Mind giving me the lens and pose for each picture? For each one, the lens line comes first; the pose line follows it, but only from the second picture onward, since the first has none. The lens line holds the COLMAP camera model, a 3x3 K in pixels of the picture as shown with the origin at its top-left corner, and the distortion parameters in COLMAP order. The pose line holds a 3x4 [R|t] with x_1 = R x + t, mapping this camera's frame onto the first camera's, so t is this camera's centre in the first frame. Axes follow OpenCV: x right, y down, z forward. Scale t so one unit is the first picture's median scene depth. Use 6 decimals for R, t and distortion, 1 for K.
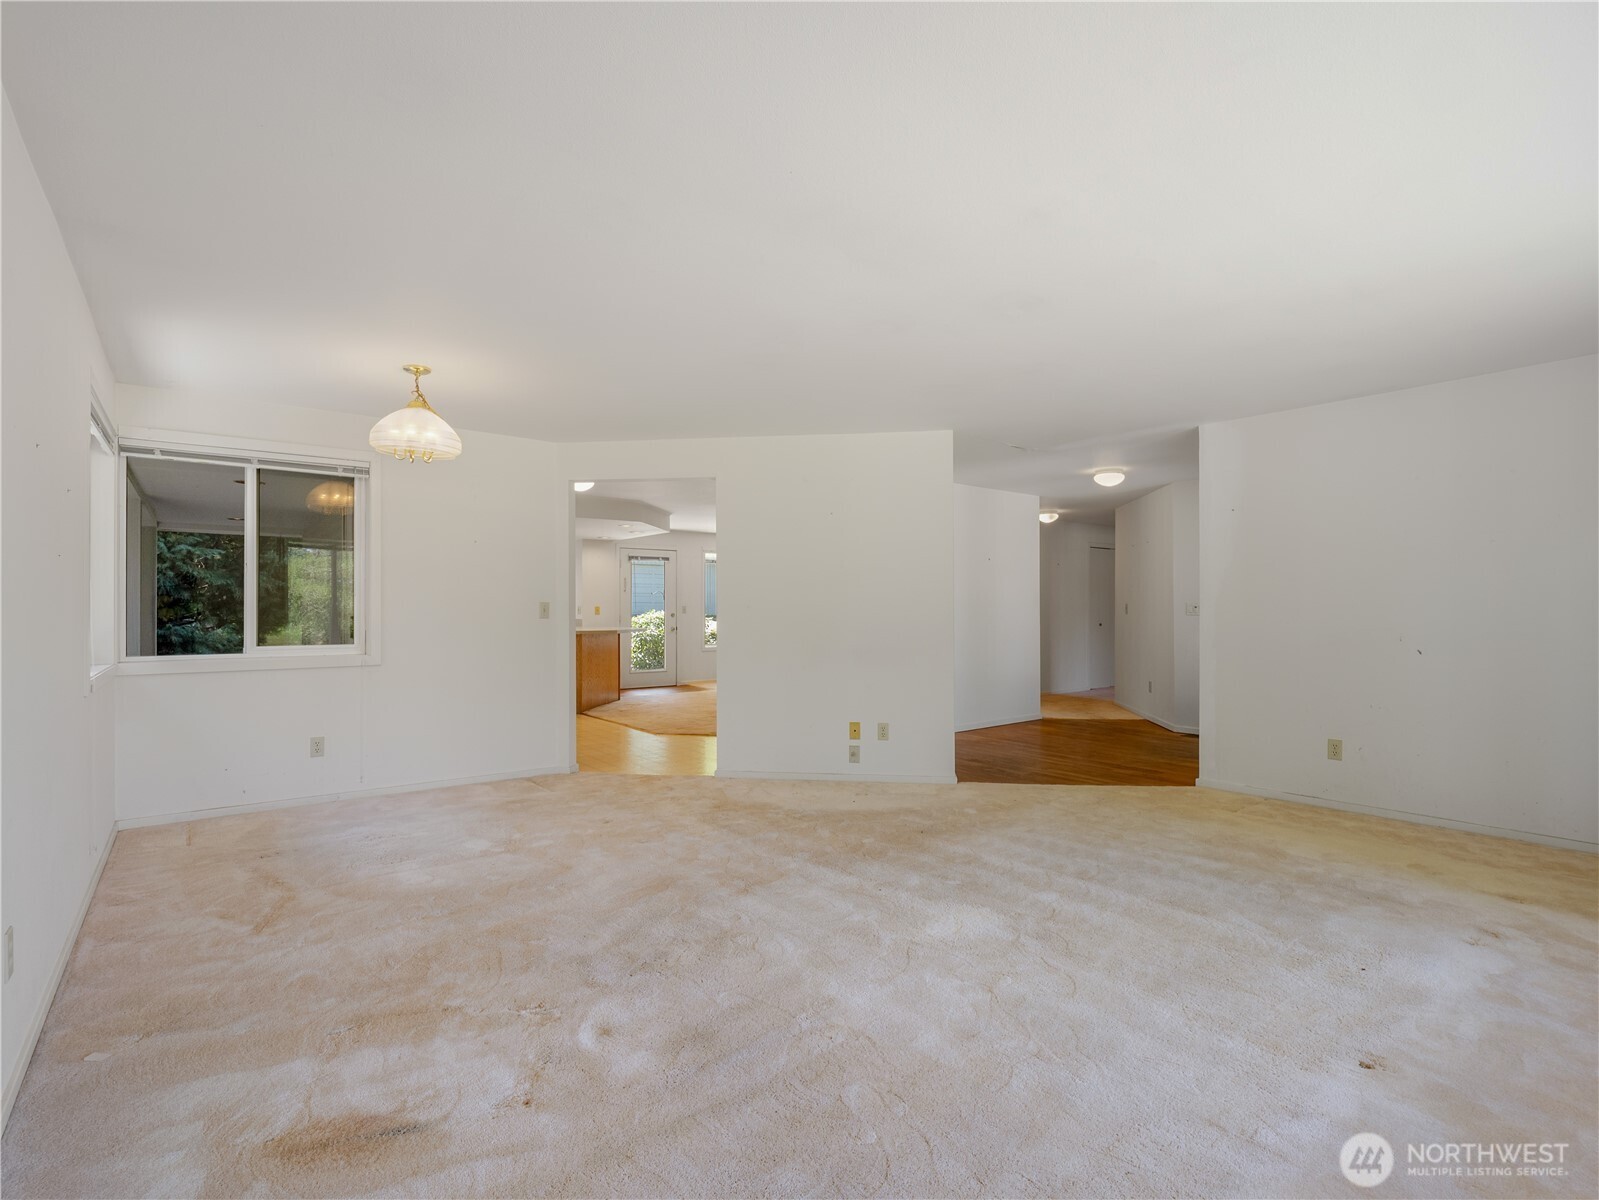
lens RADIAL K [[779.4, 0, 798.4], [0, 779.4, 605.1], [0, 0, 1]] dist [-0.012509, -0.003065]
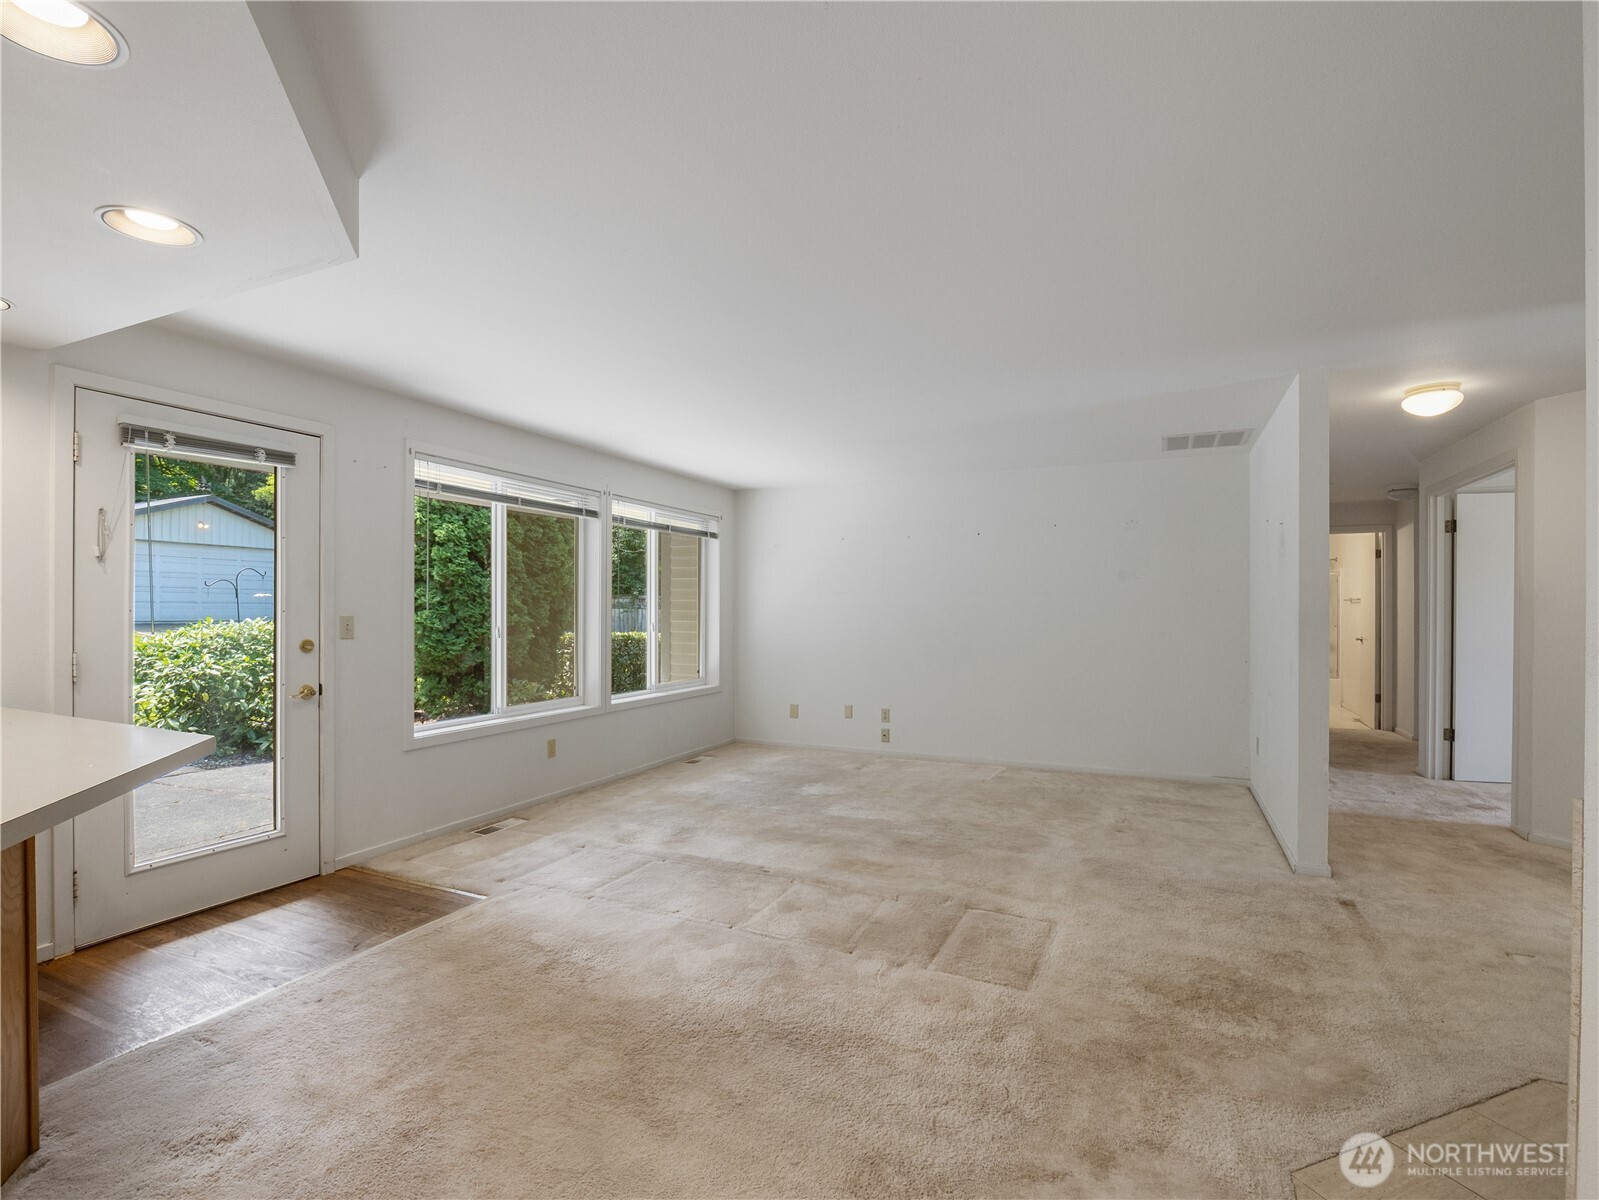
lens RADIAL K [[779.4, 0, 796.8], [0, 779.4, 610.2], [0, 0, 1]] dist [-0.012509, -0.003065]
pose [[0.887885, 0.004835, 0.460040, -0.130479], [-0.006164, 0.999980, 0.001386, -0.002902], [-0.460024, -0.004066, 0.887897, 0.642534]]
